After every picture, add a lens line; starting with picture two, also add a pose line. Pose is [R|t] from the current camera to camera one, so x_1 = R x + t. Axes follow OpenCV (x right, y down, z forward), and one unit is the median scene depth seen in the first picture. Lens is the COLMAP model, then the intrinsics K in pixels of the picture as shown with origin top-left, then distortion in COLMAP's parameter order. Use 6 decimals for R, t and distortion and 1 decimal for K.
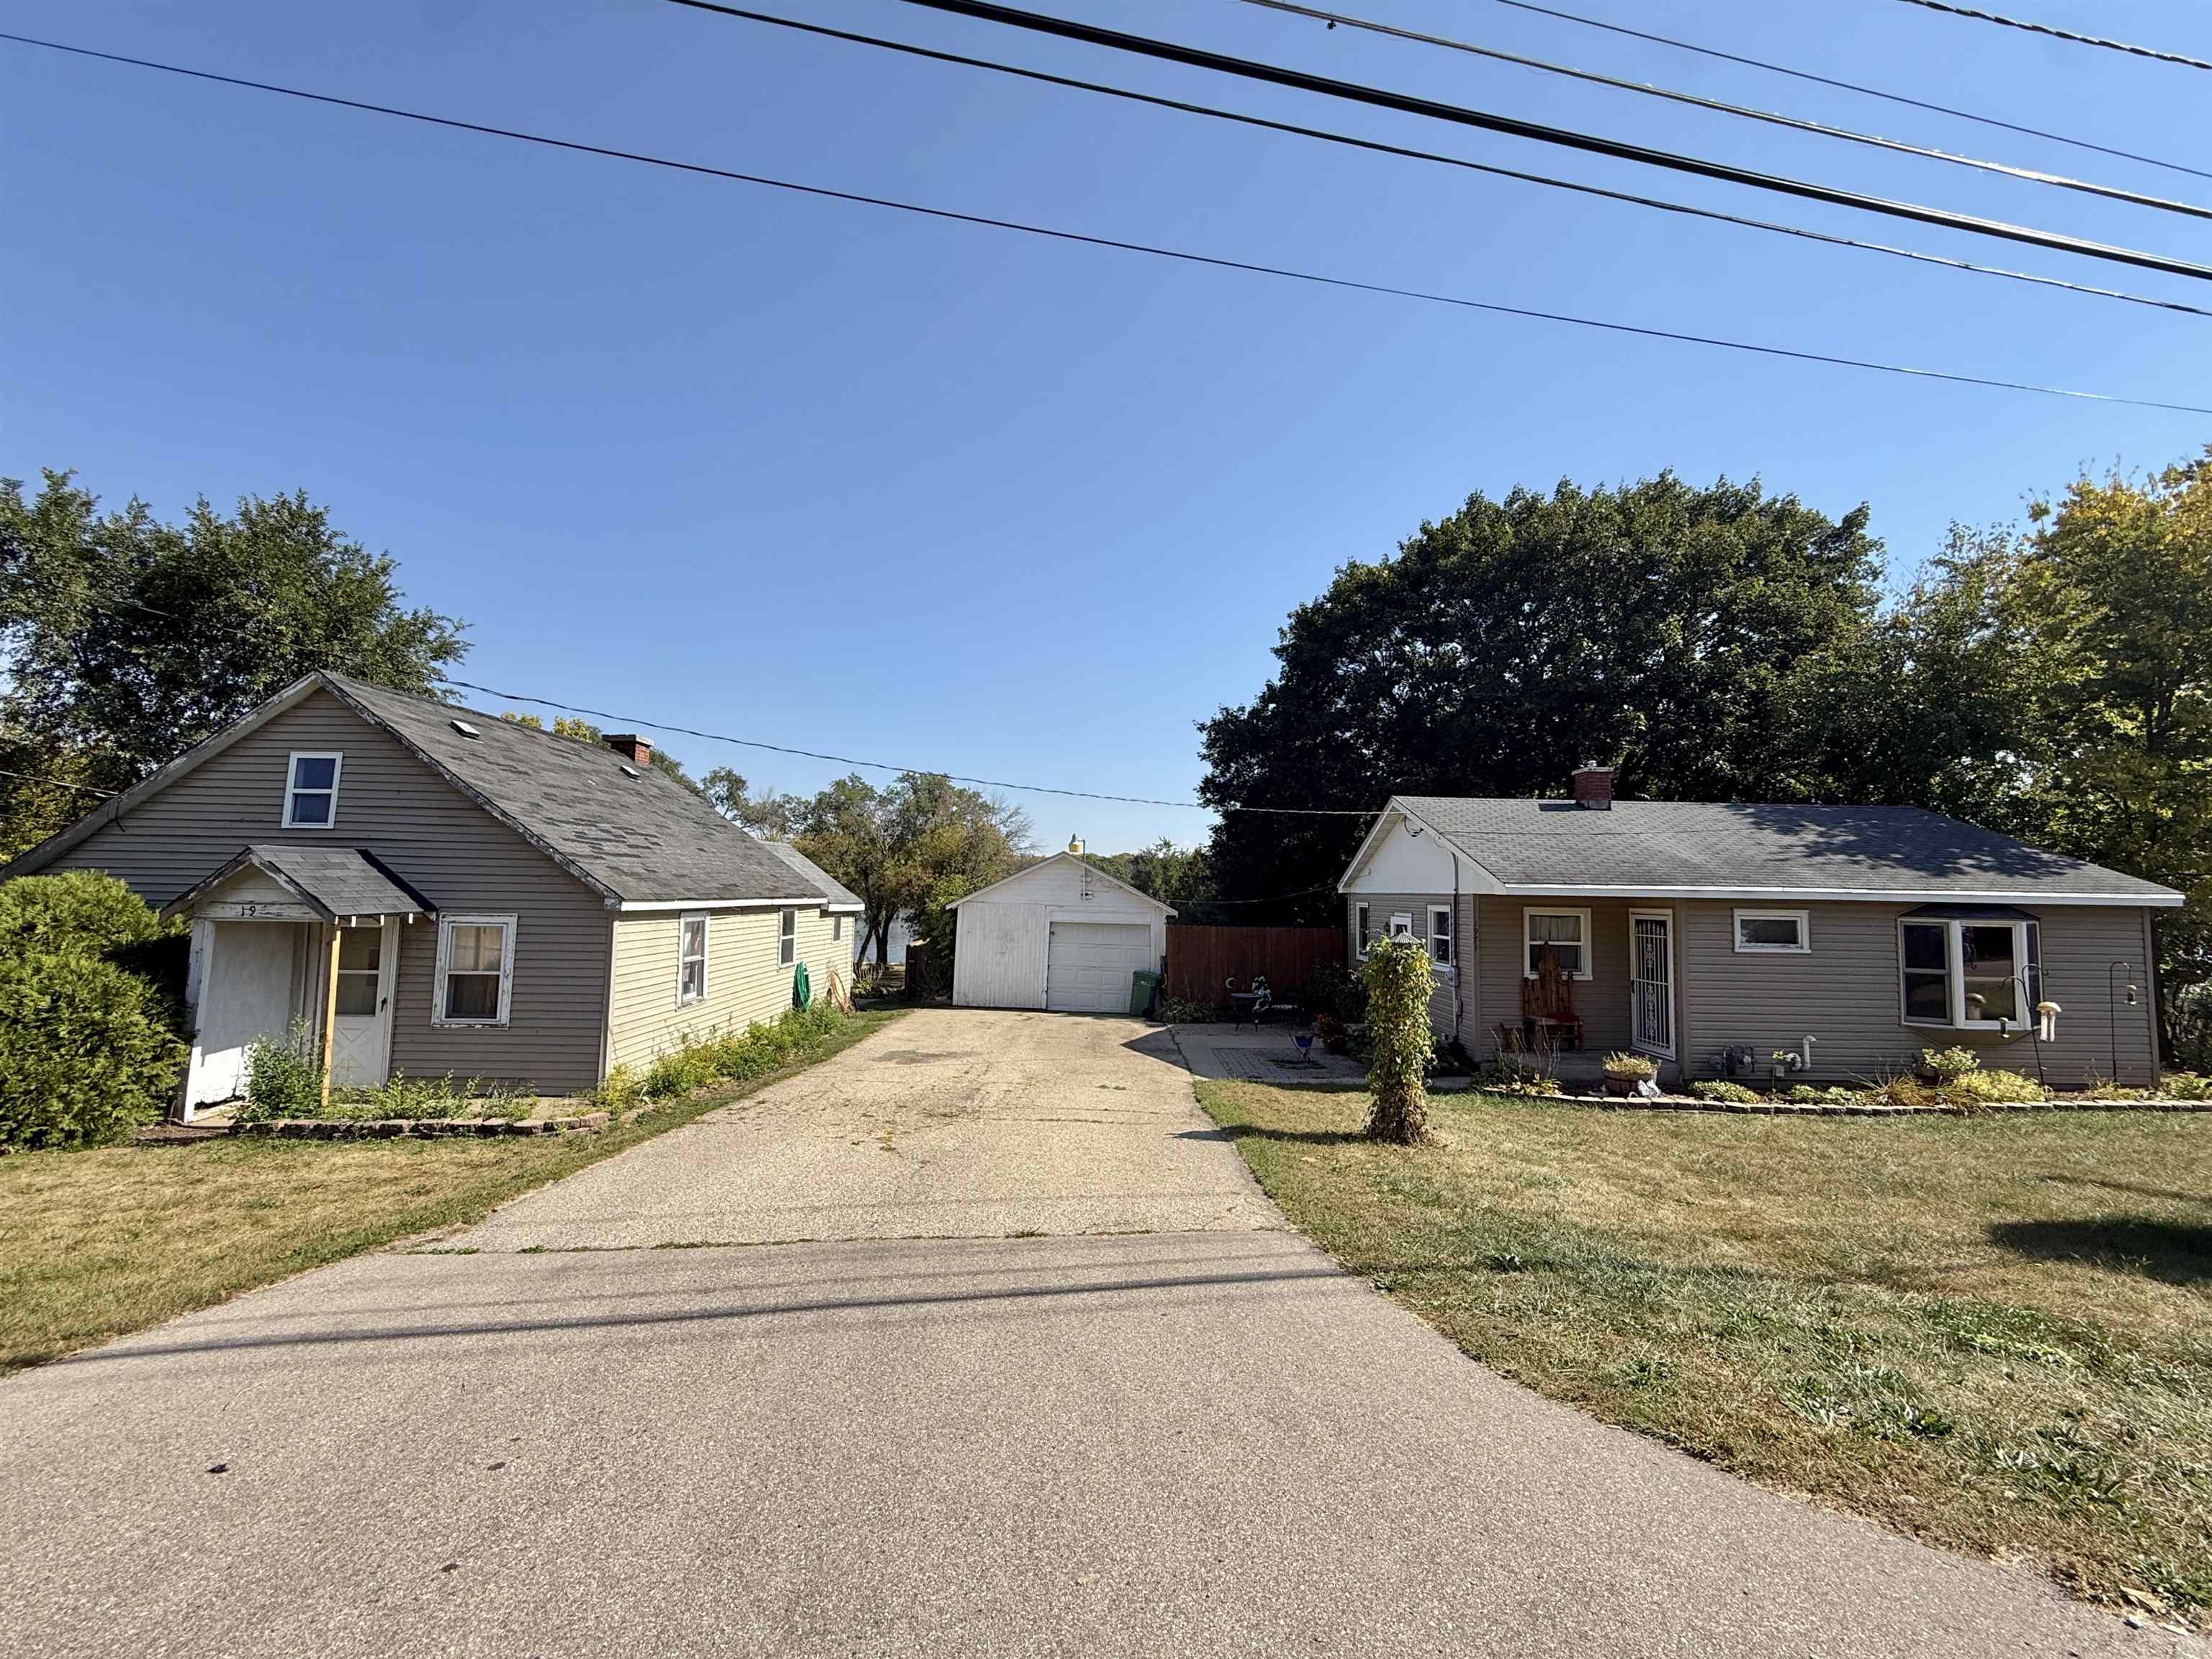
lens RADIAL K [[892.0, 0, 1126.7], [0, 892.0, 822.5], [0, 0, 1]] dist [0.002424, 0.000676]
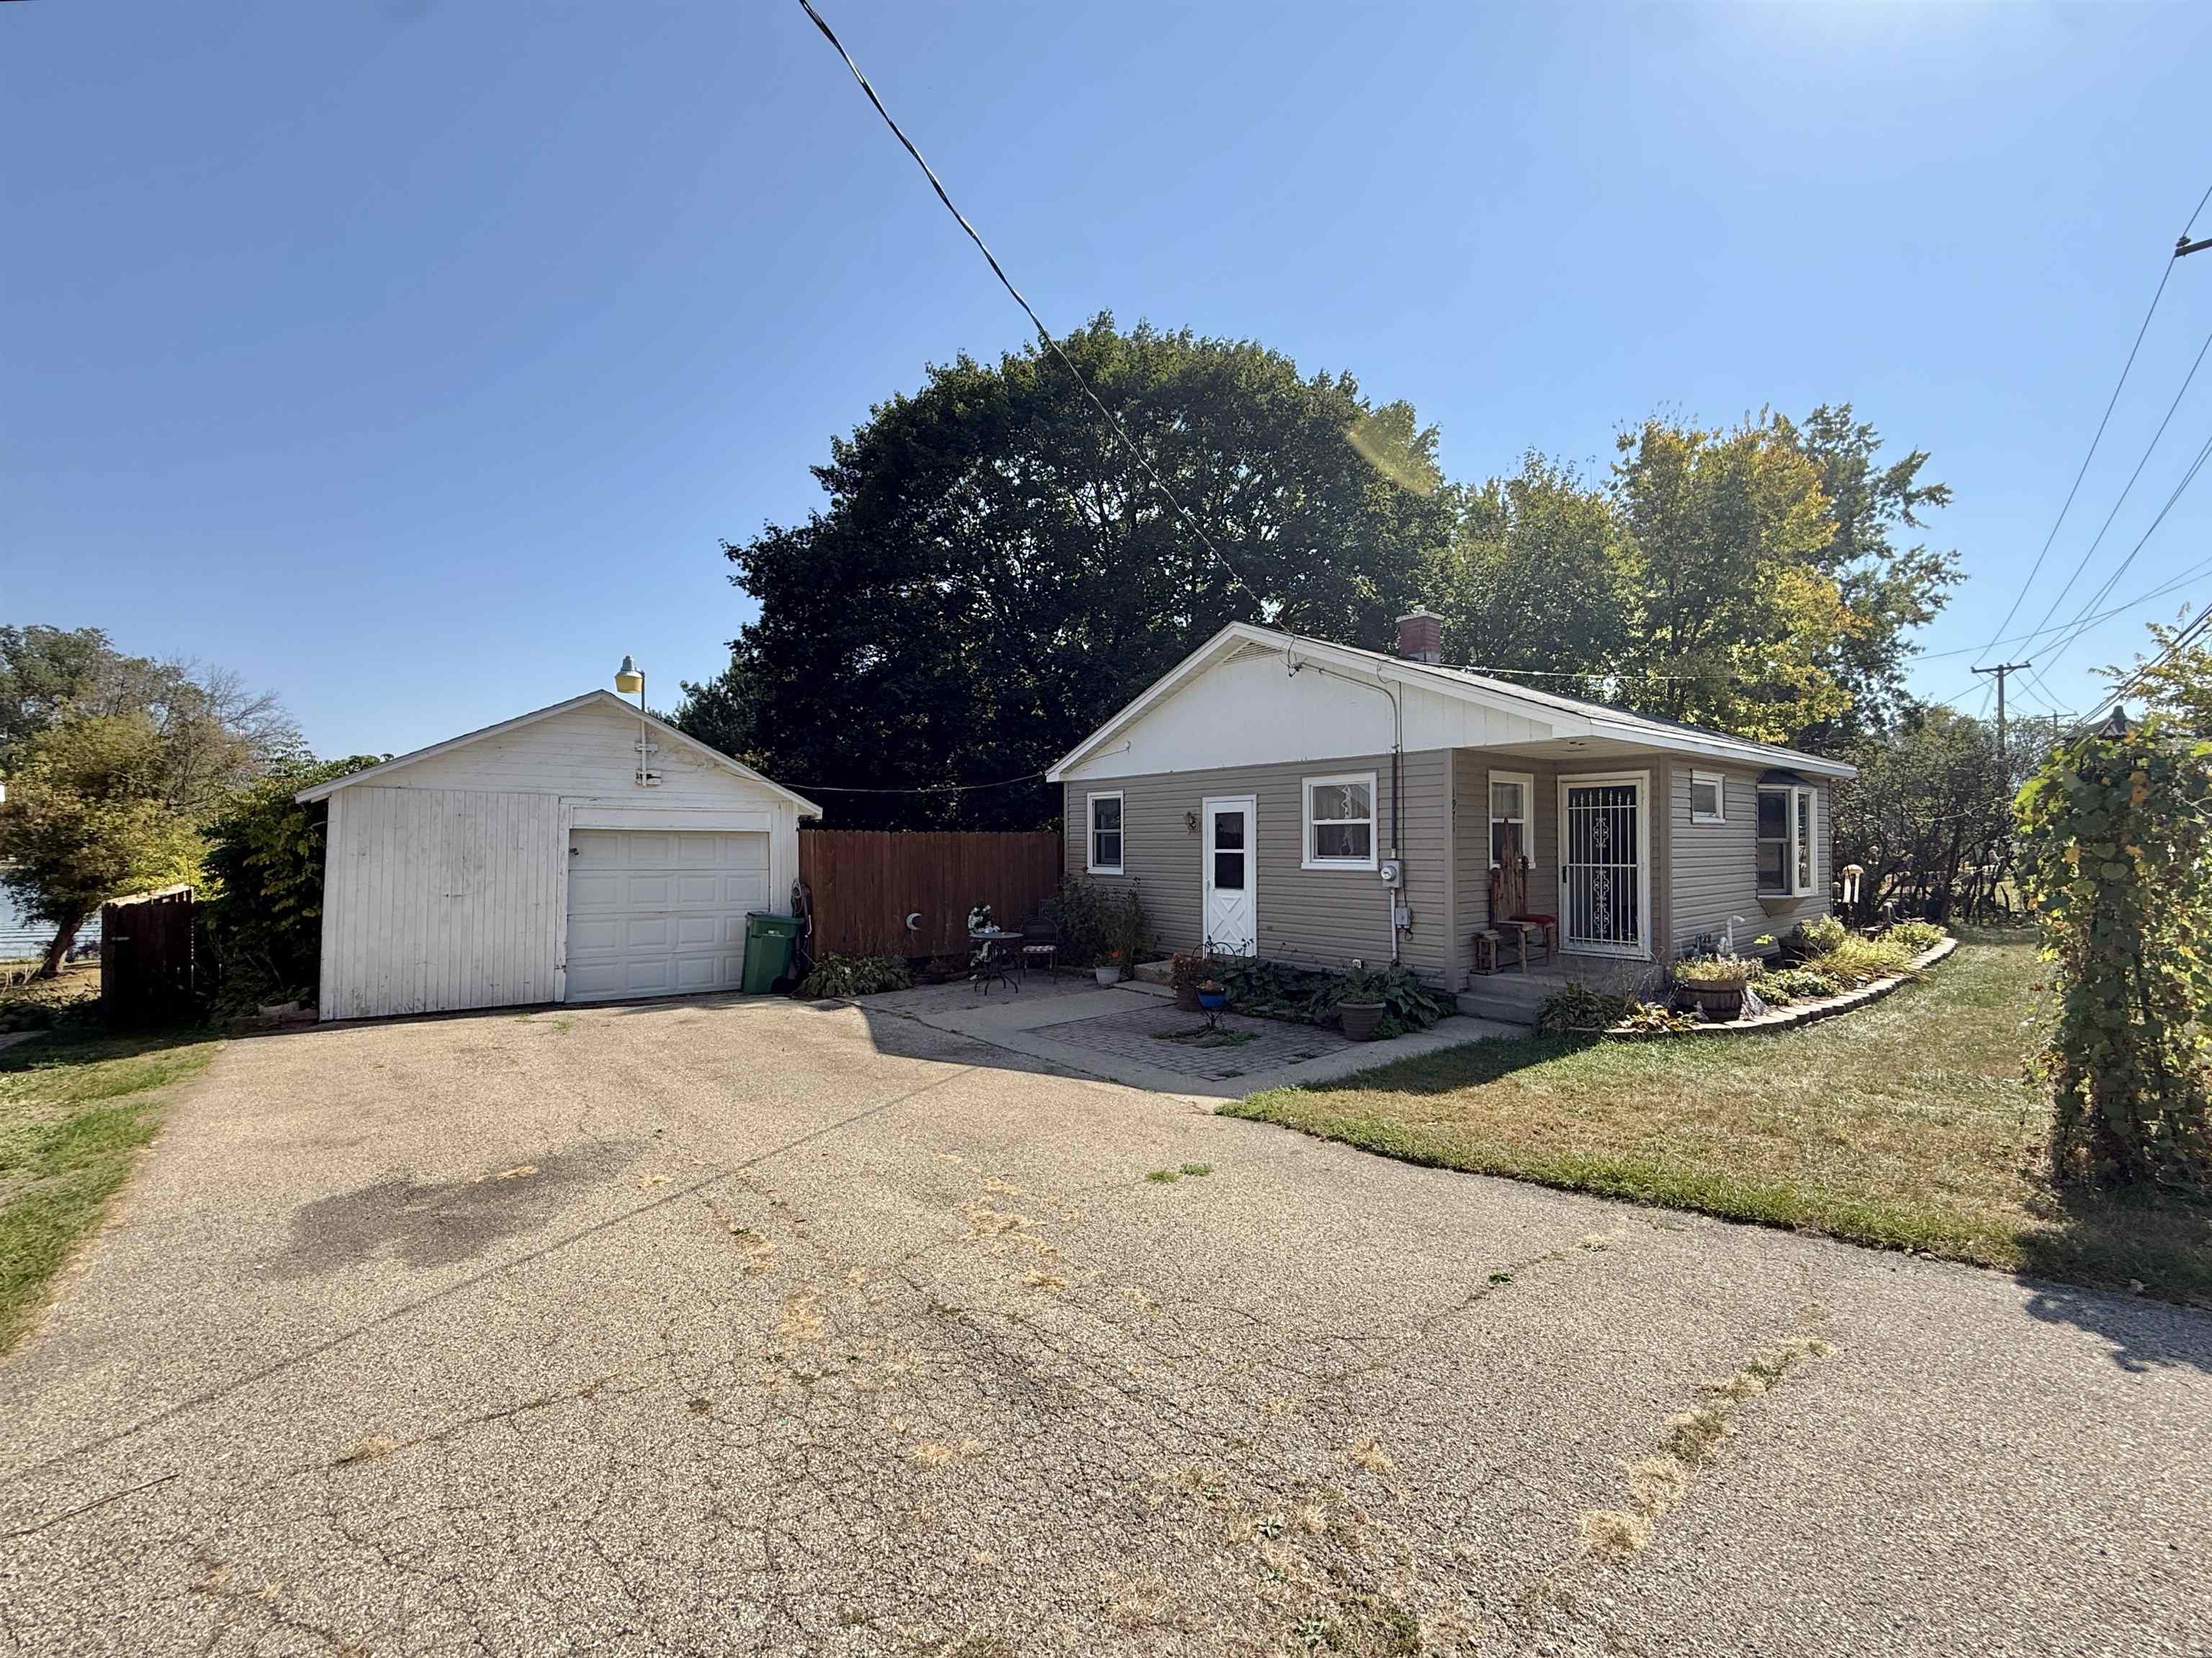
lens RADIAL K [[891.9, 0, 1094.6], [0, 891.9, 829.2], [0, 0, 1]] dist [0.002424, 0.000676]
pose [[0.788887, -0.013300, 0.614394, -0.162925], [-0.029045, 0.997842, 0.058895, 0.073648], [-0.613851, -0.064307, 0.786798, 0.426572]]
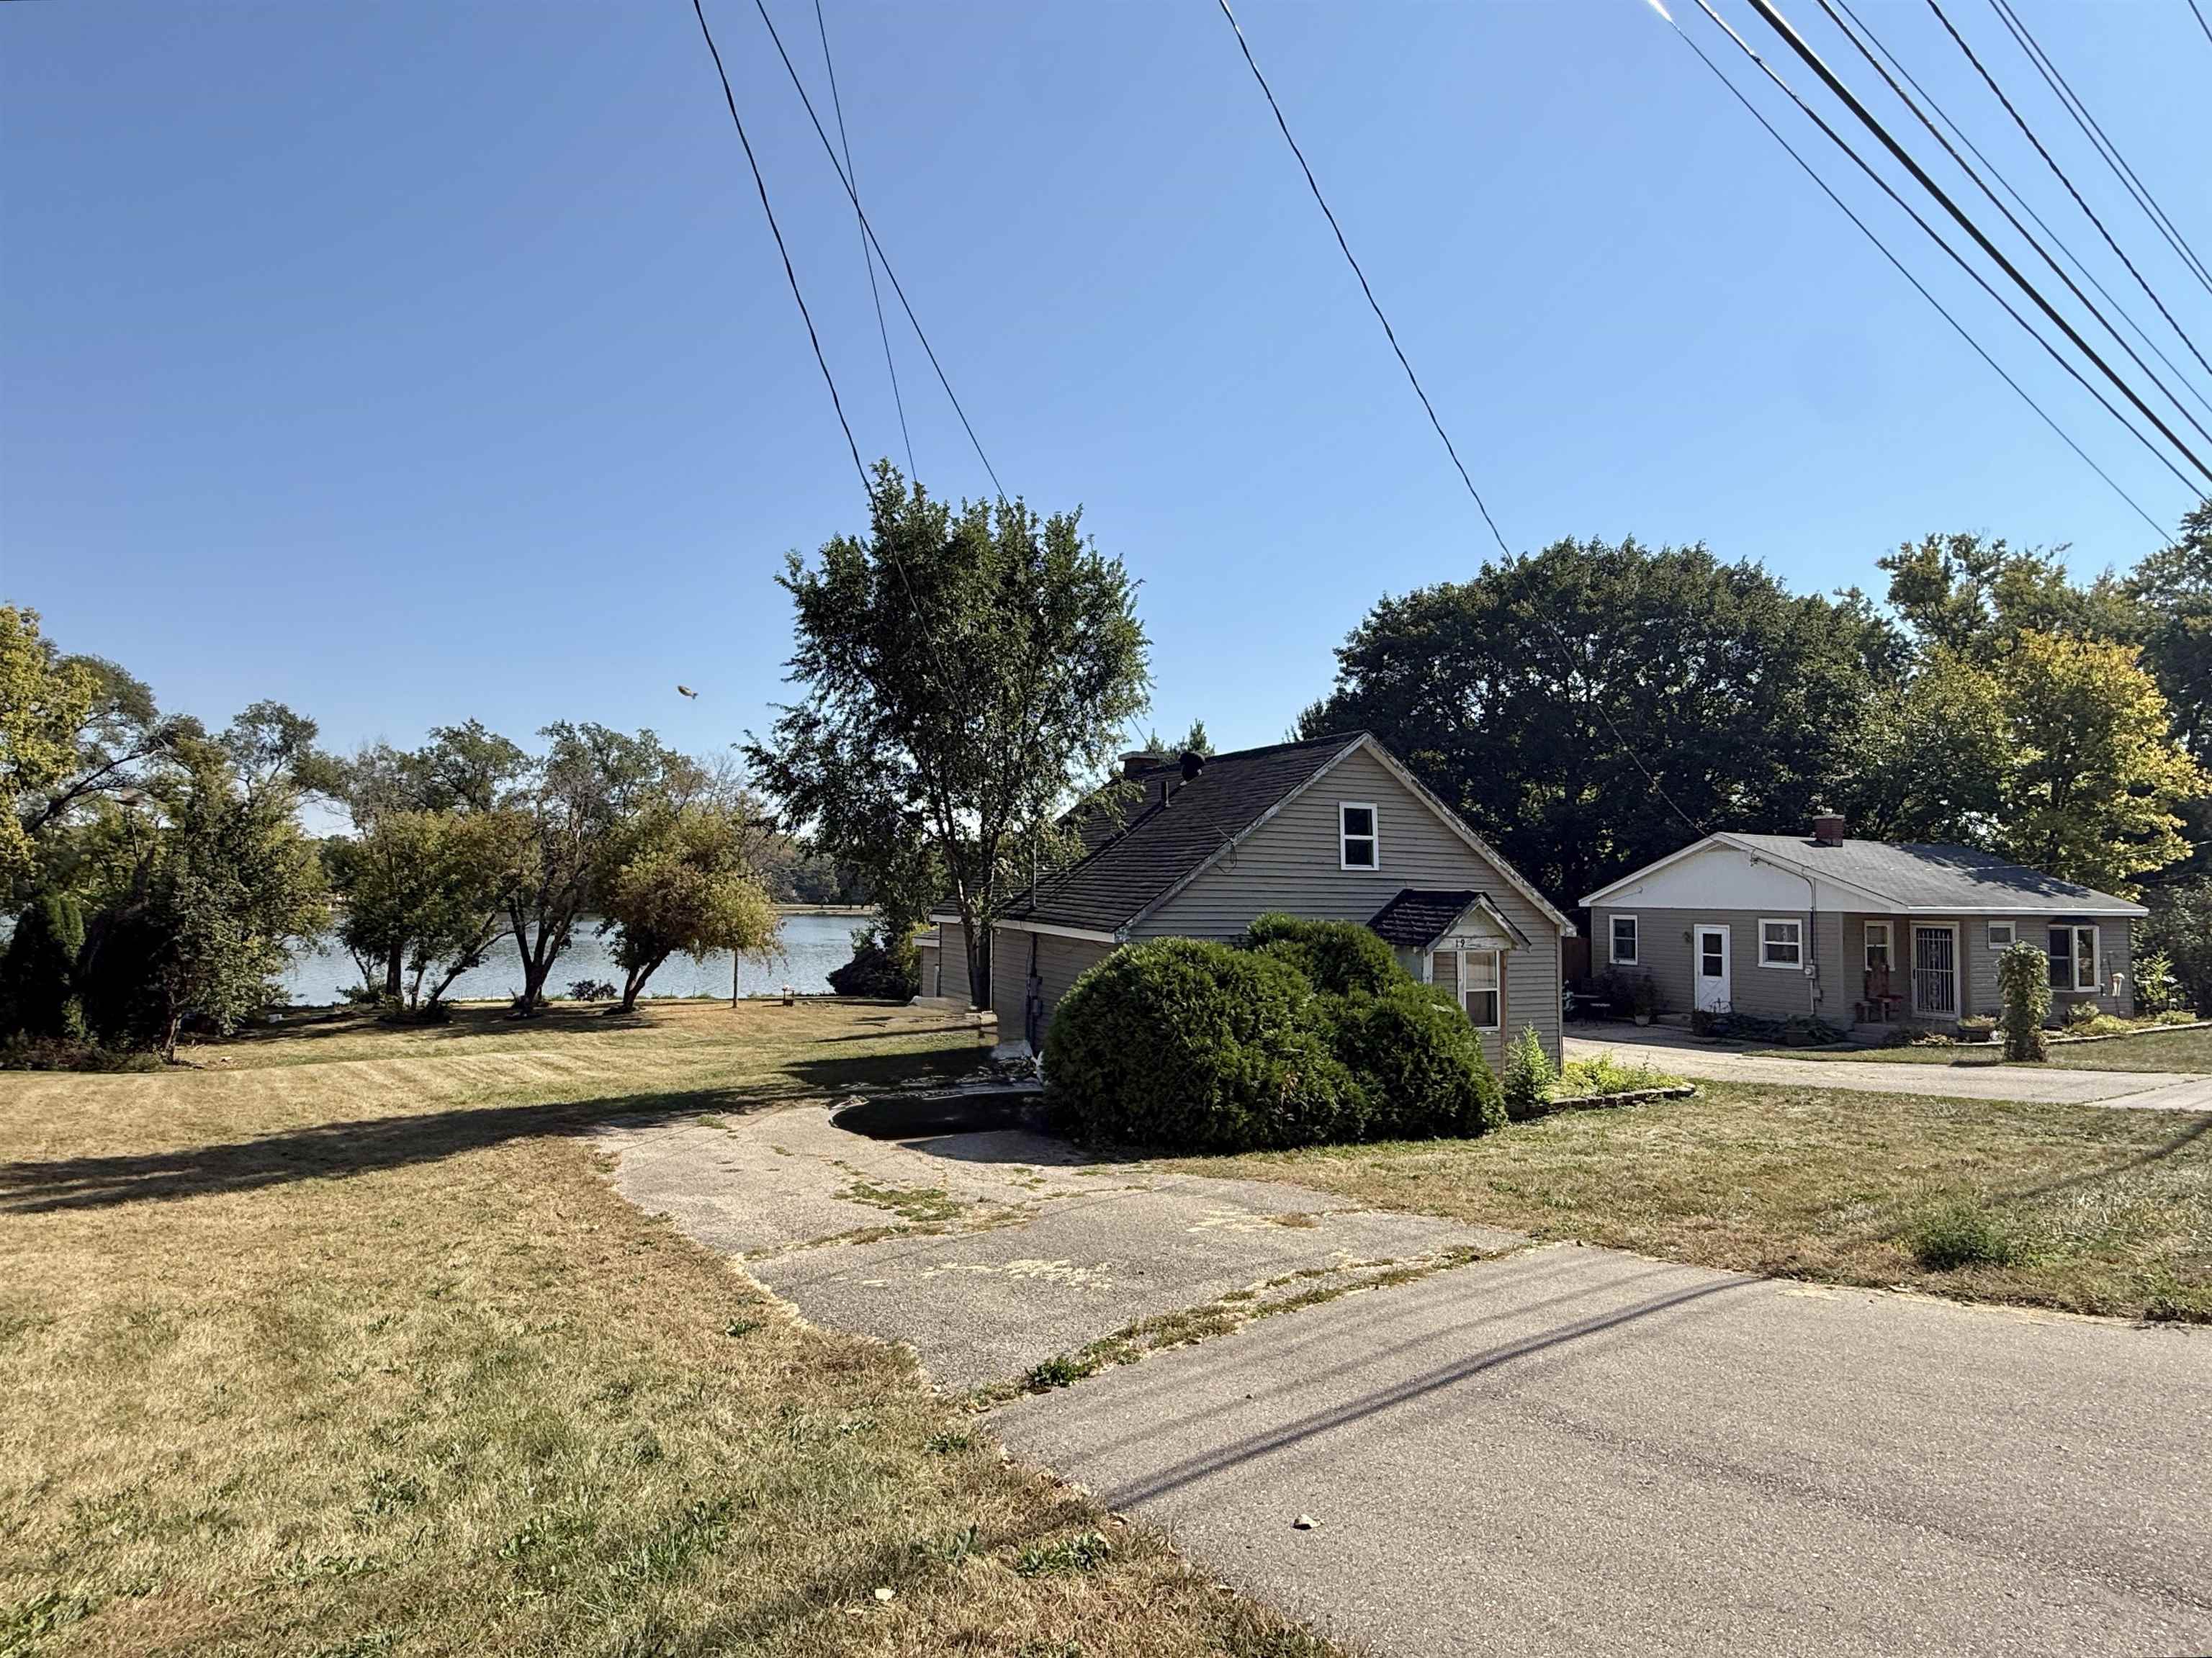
lens RADIAL K [[1206.7, 0, 1100.8], [0, 1206.7, 824.4], [0, 0, 1]] dist [0.006016, 0.000848]
pose [[0.900954, 0.020429, 0.433434, -0.995484], [-0.032787, 0.999241, 0.021056, -0.038876], [-0.432674, -0.033181, 0.900940, -0.130858]]
